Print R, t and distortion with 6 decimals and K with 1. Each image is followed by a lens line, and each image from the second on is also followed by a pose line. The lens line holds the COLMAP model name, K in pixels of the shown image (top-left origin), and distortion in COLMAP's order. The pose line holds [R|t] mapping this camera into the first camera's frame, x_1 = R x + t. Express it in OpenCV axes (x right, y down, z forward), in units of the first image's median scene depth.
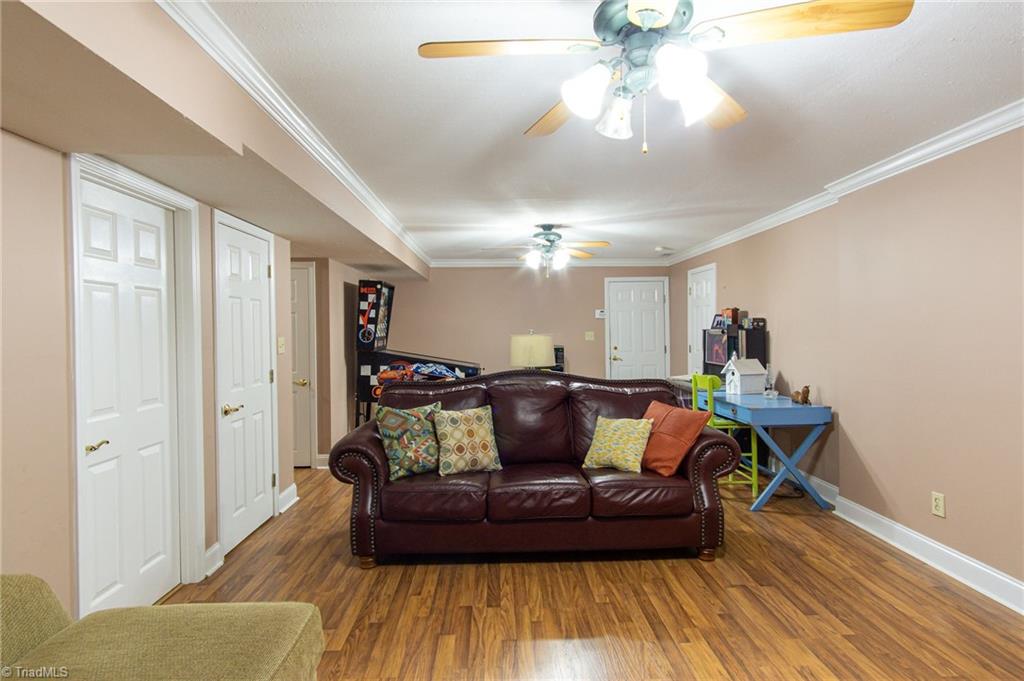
lens RADIAL K [[544.5, 0, 510.5], [0, 544.5, 338.5], [0, 0, 1]] dist [0.007987, 0.002536]
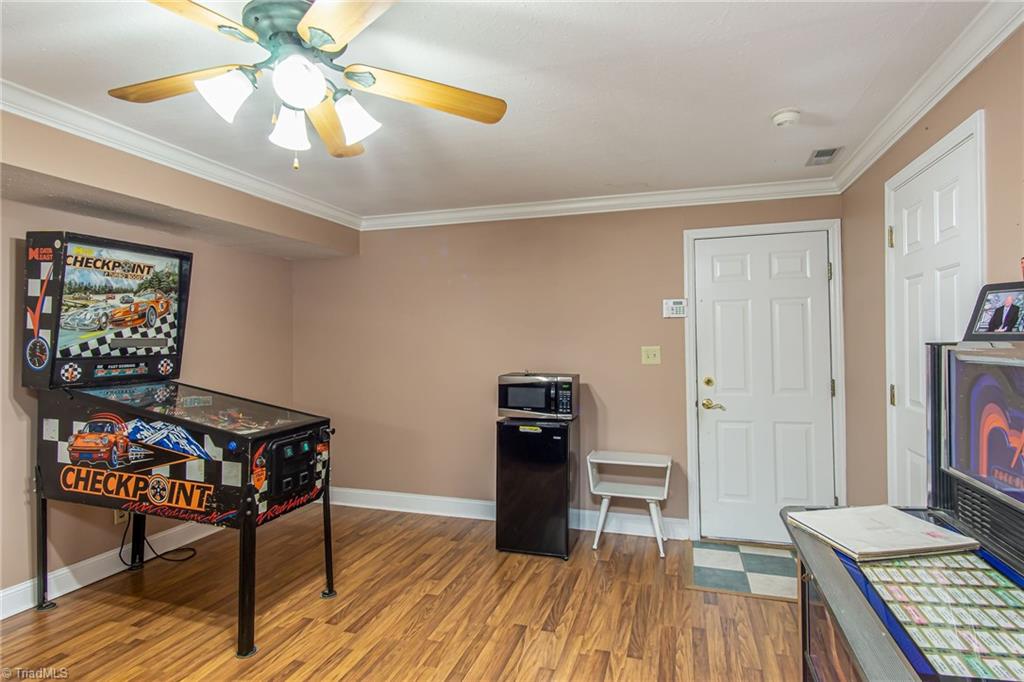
lens RADIAL K [[544.5, 0, 510.7], [0, 544.5, 338.5], [0, 0, 1]] dist [0.007987, 0.002536]
pose [[0.945324, 0.000325, -0.326132, 0.250248], [-0.006896, 0.999796, -0.018993, -0.012069], [0.326059, 0.020204, 0.945134, 0.688065]]
